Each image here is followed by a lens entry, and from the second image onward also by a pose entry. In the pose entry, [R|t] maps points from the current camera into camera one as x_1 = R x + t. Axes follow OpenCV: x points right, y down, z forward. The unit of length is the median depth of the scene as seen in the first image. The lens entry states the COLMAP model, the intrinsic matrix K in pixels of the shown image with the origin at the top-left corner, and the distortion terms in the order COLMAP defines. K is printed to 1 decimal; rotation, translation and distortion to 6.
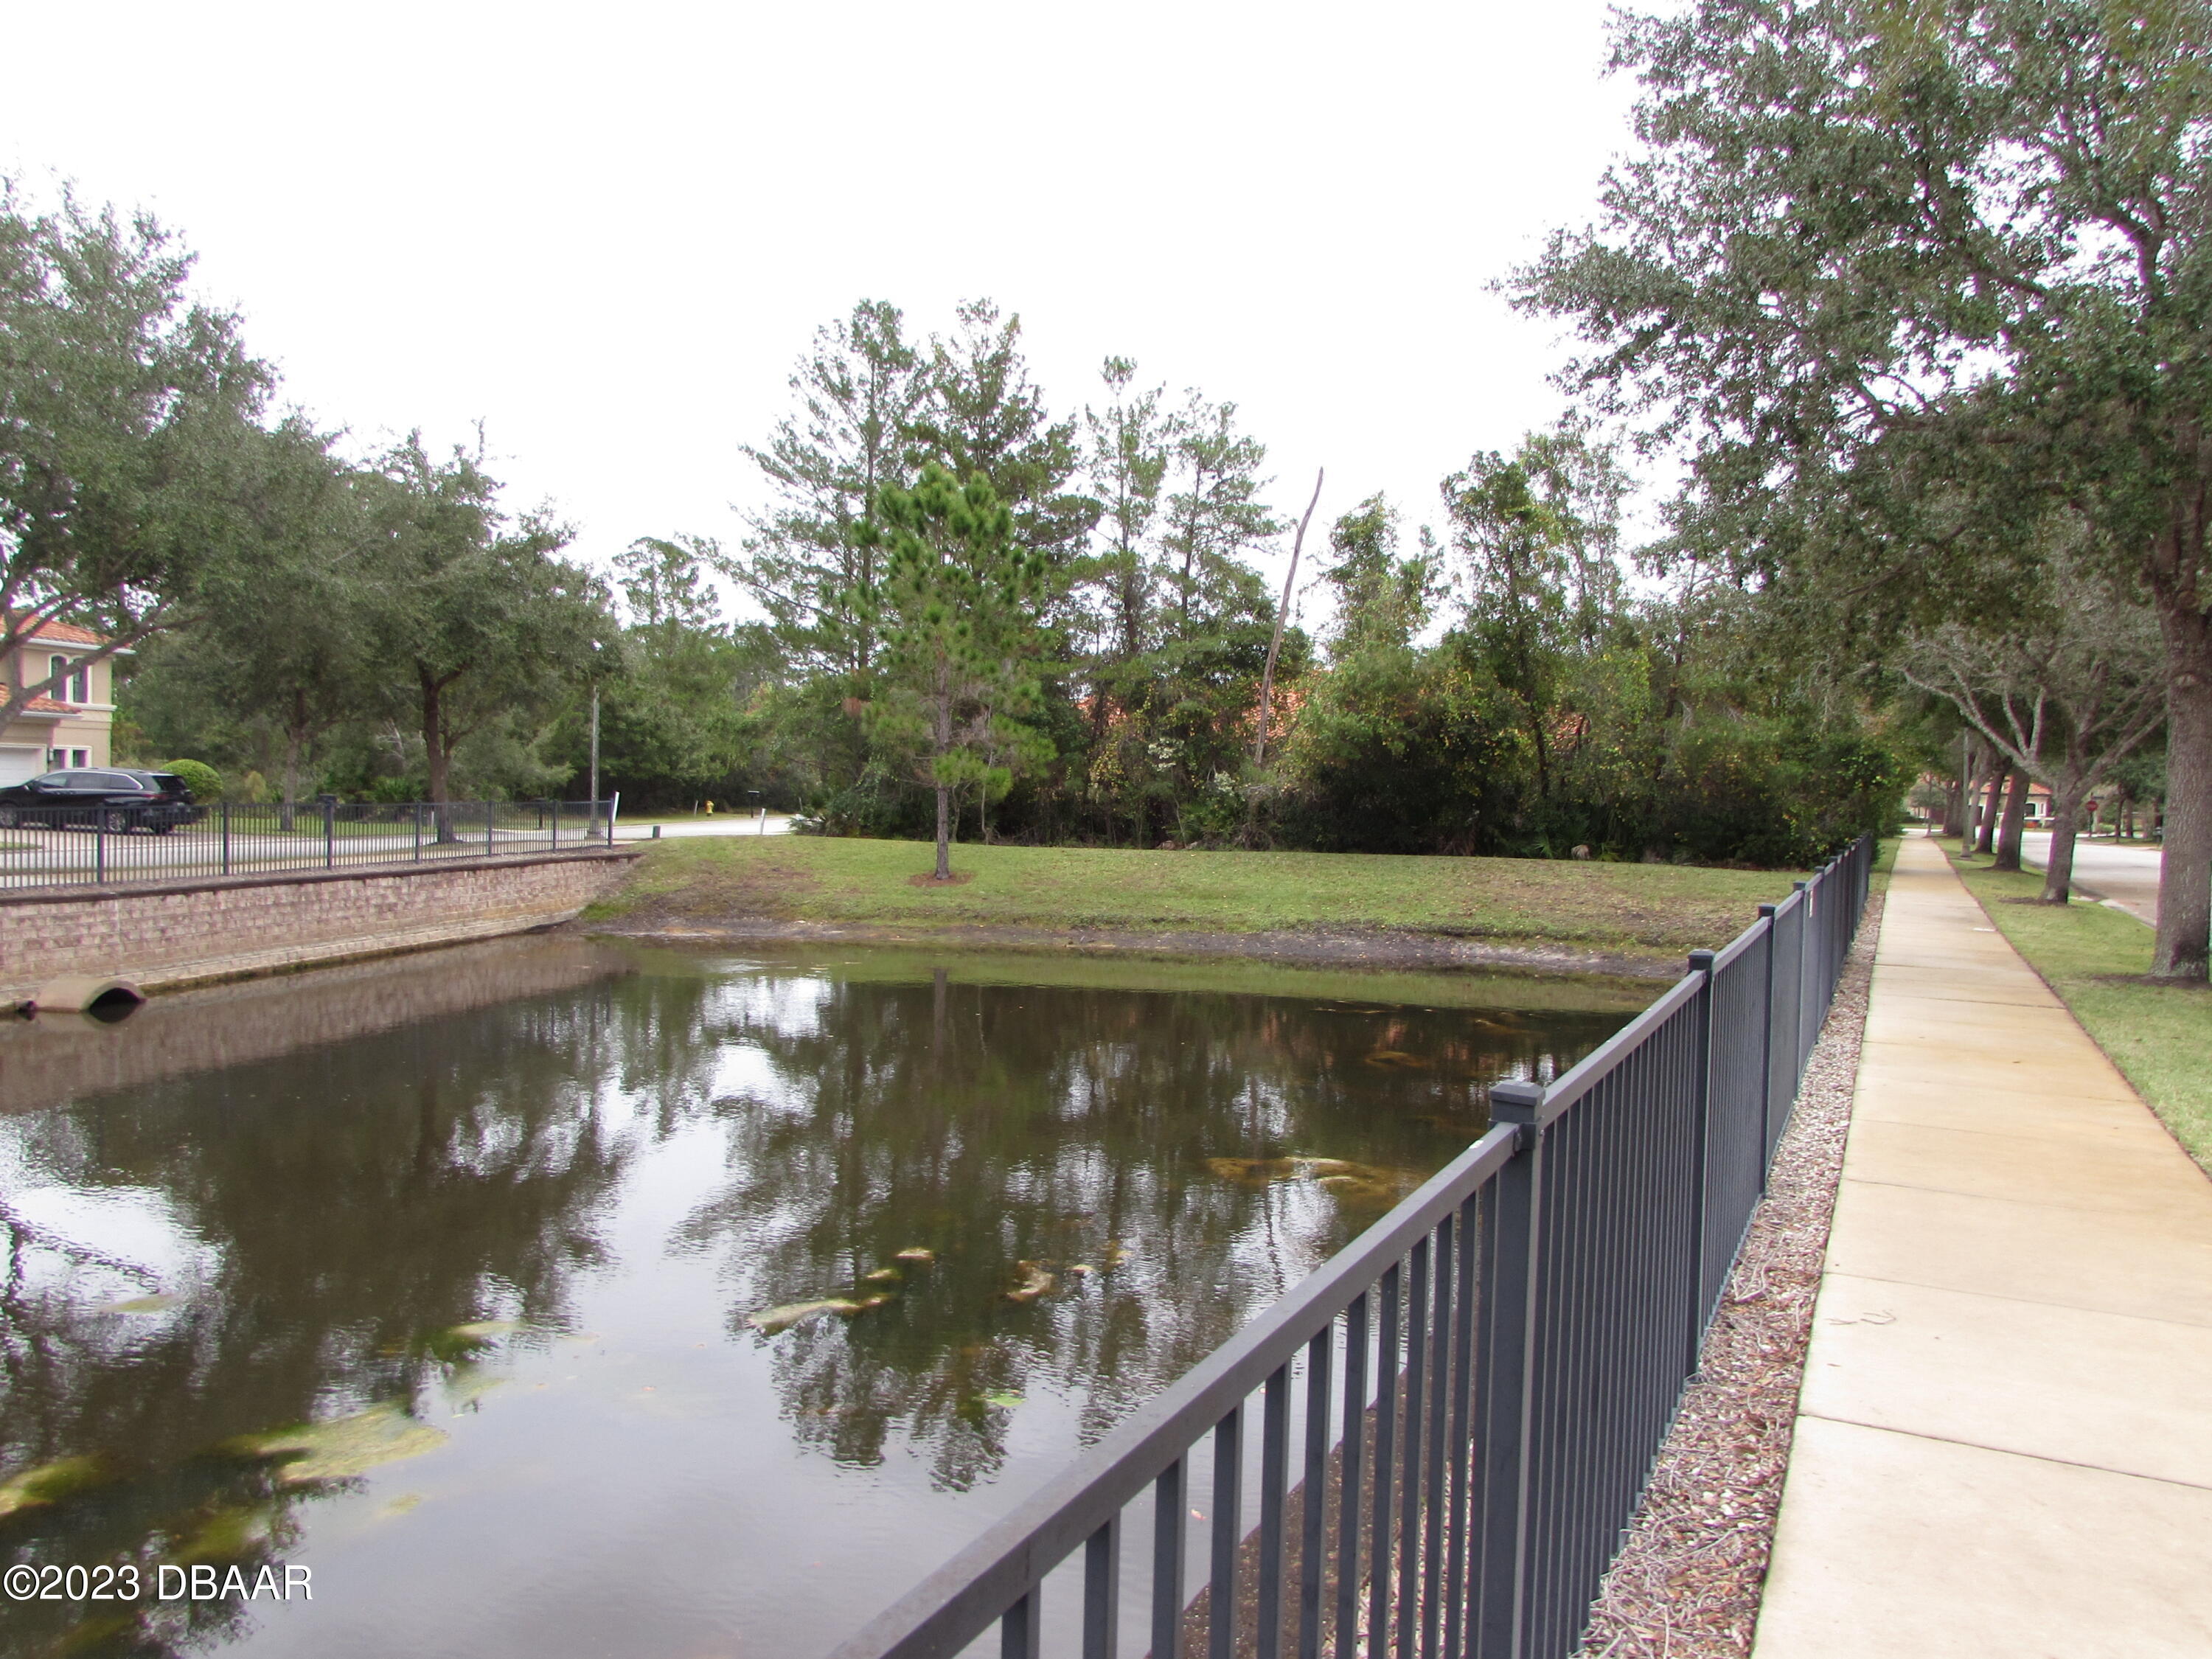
lens RADIAL K [[1580.2, 0, 1106.9], [0, 1580.2, 810.4], [0, 0, 1]] dist [0.094615, -0.000411]
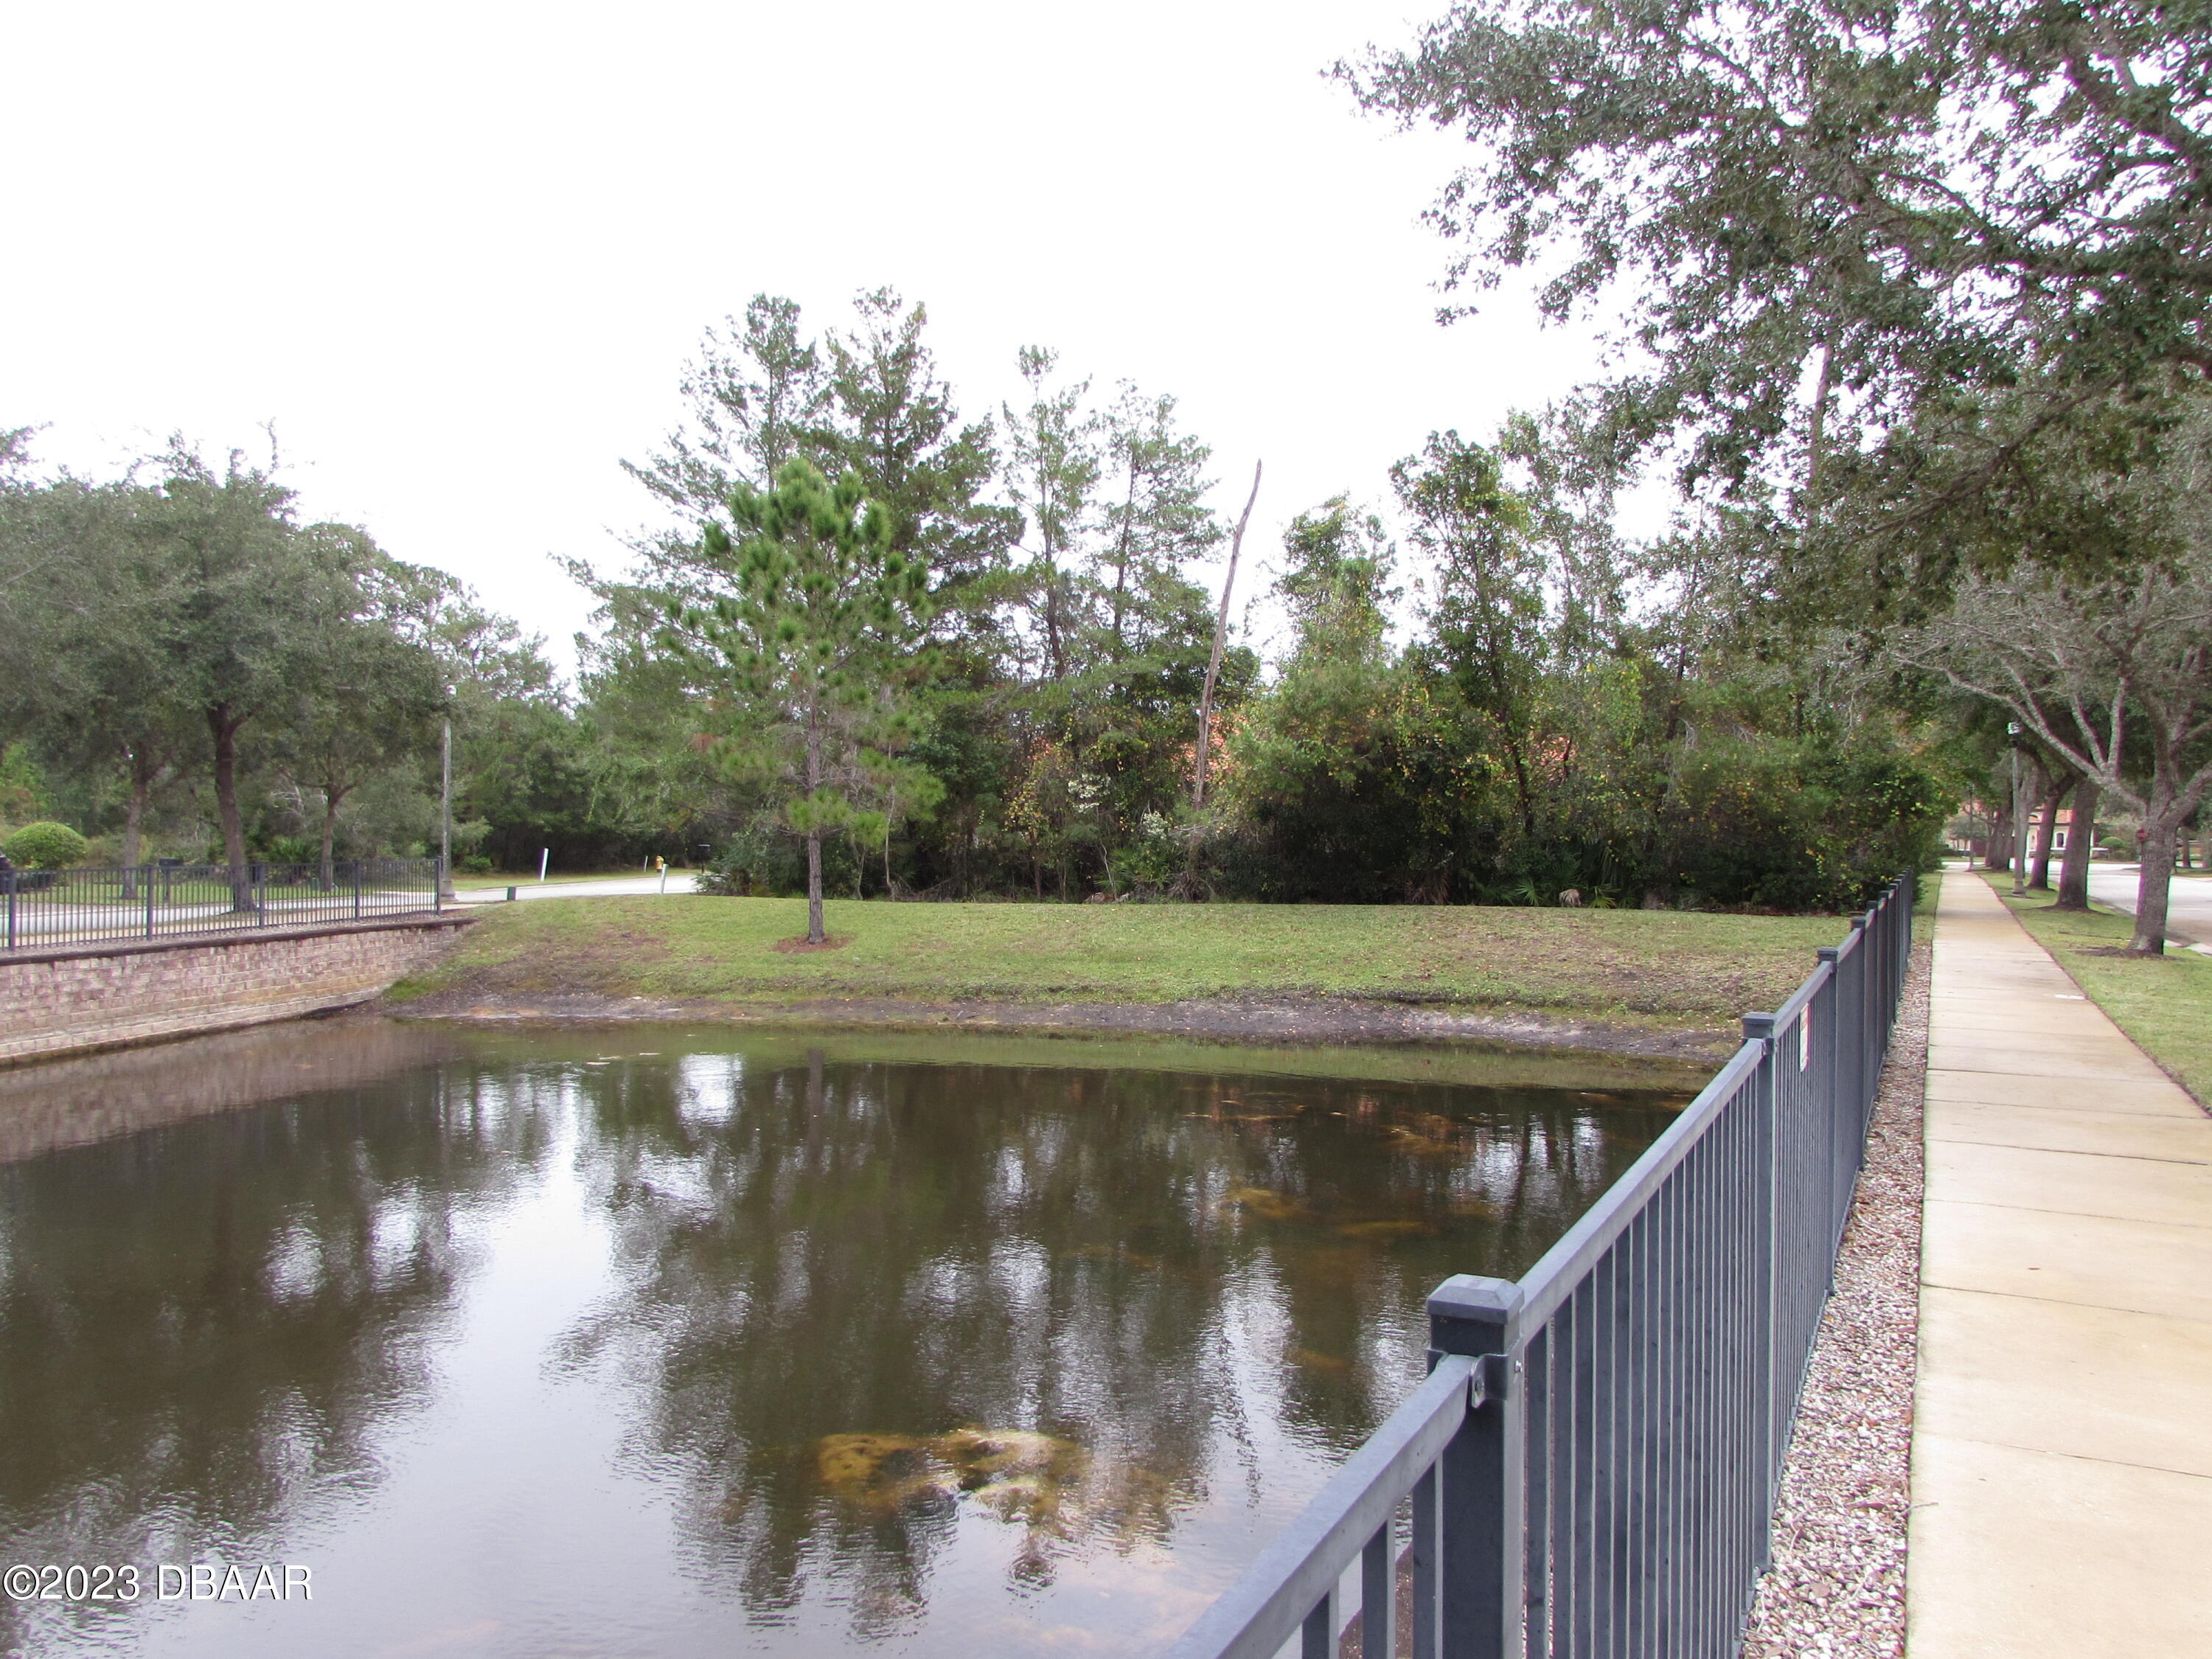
lens RADIAL K [[1539.4, 0, 1106.0], [0, 1539.4, 829.5], [0, 0, 1]] dist [0.065566, 0.001771]
pose [[0.999356, -0.019237, -0.030281, 0.074968], [0.018669, 0.999647, -0.018924, 0.000724], [0.030635, 0.018347, 0.999362, 0.161885]]
